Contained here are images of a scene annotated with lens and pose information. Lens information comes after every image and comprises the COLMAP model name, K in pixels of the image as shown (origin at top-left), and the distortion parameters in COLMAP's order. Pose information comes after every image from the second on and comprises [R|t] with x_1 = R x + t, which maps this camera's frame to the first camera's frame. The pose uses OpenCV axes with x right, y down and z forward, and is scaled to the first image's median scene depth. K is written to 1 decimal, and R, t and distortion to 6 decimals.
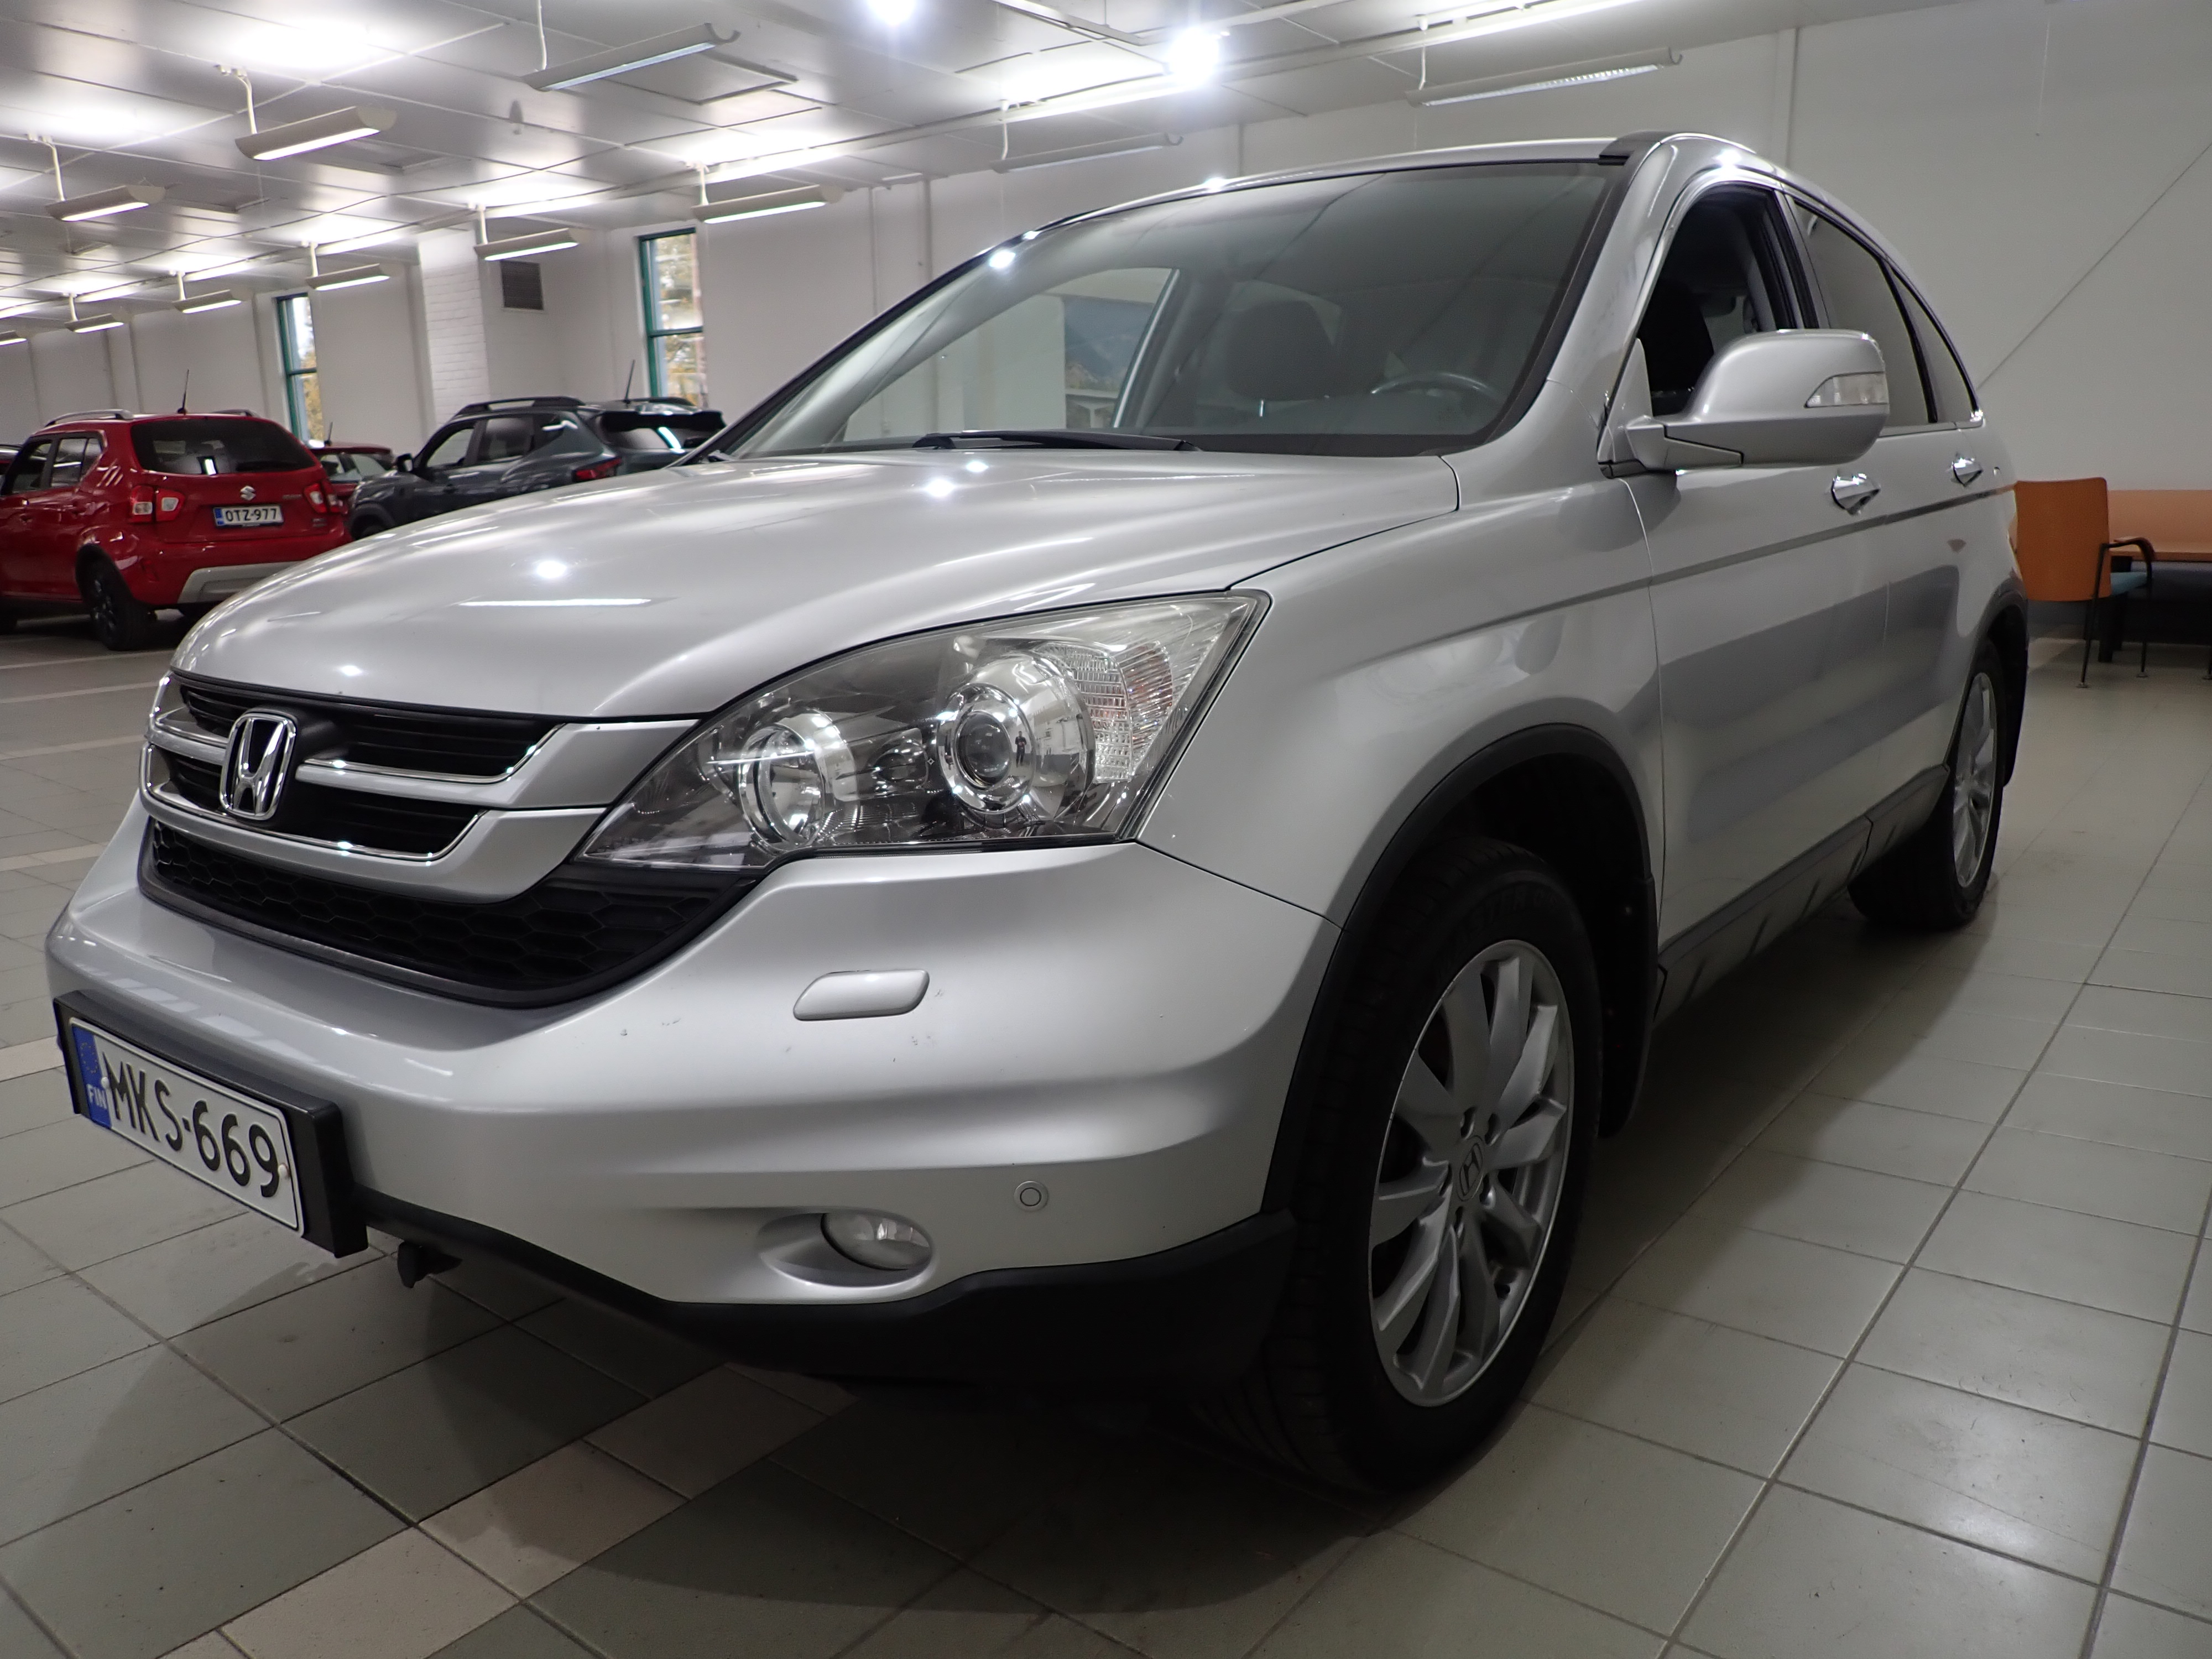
lens RADIAL K [[1634.2, 0, 1107.8], [0, 1634.2, 911.9], [0, 0, 1]] dist [-0.004119, -0.011975]
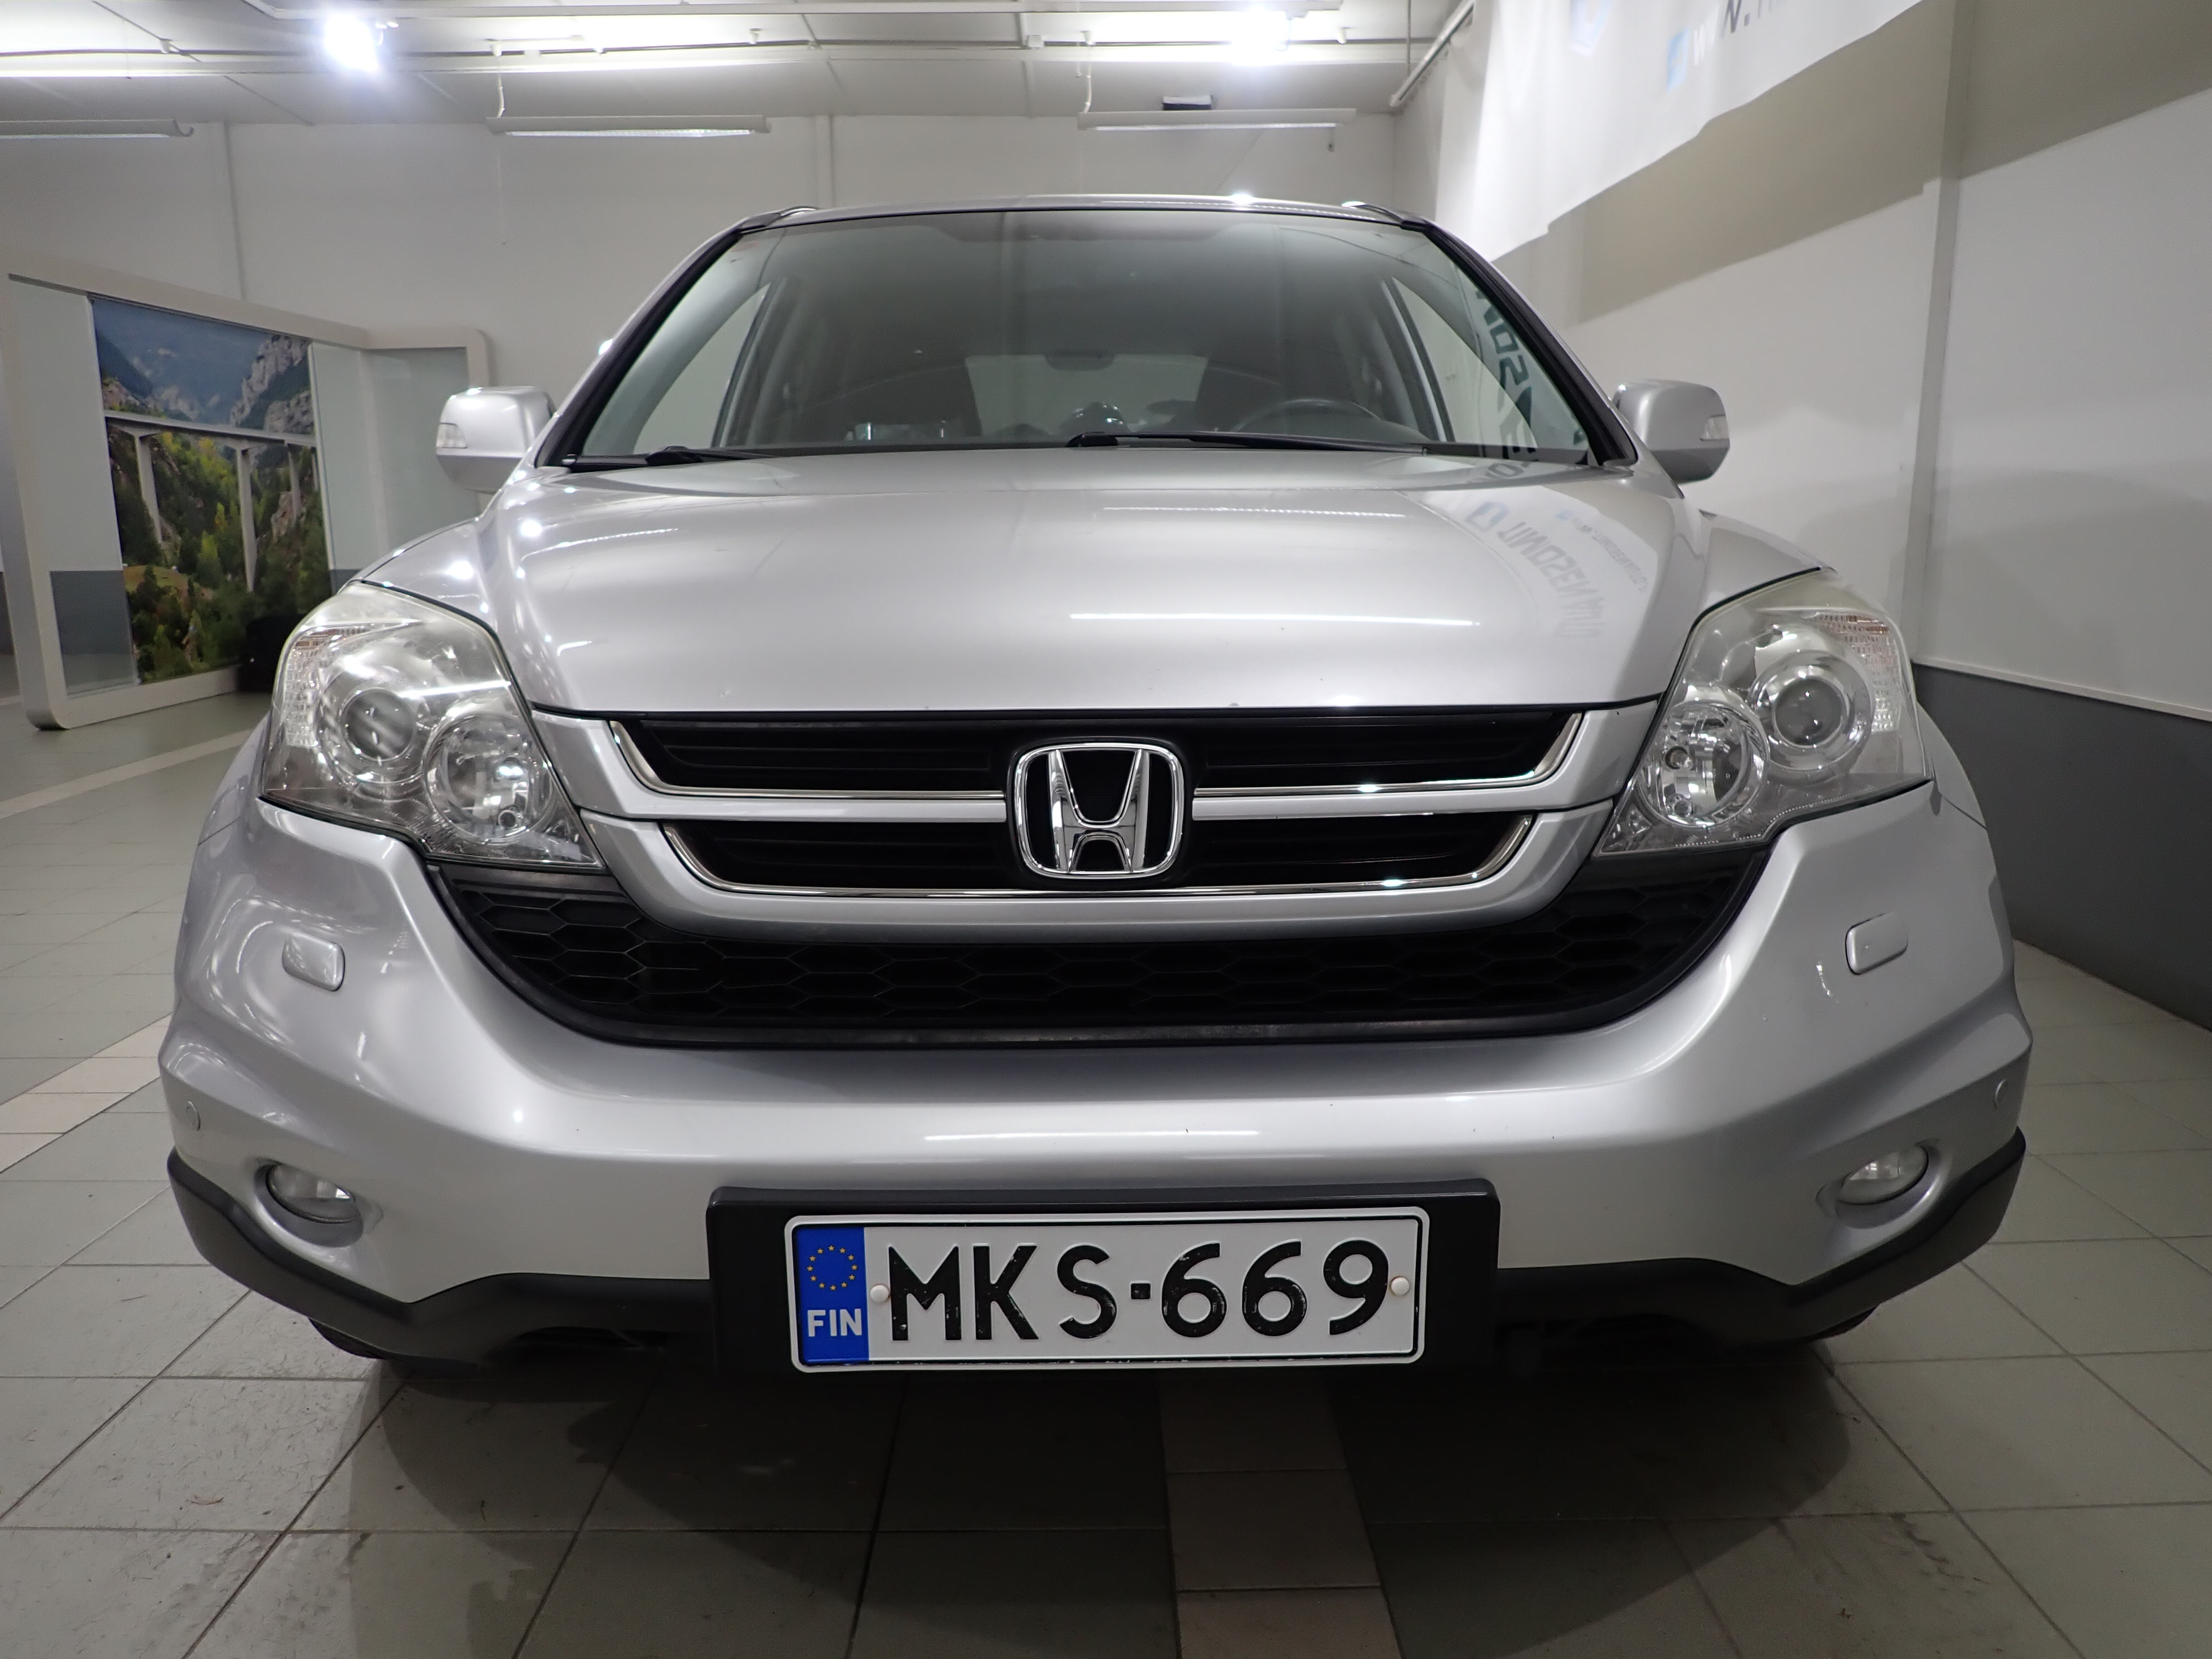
lens RADIAL K [[1634.2, 0, 1081.4], [0, 1634.2, 907.7], [0, 0, 1]] dist [-0.004119, -0.011975]
pose [[0.776059, -0.134052, 0.616248, -0.320342], [0.155974, 0.987590, 0.018406, -0.018966], [-0.611068, 0.081835, 0.787337, 0.129630]]
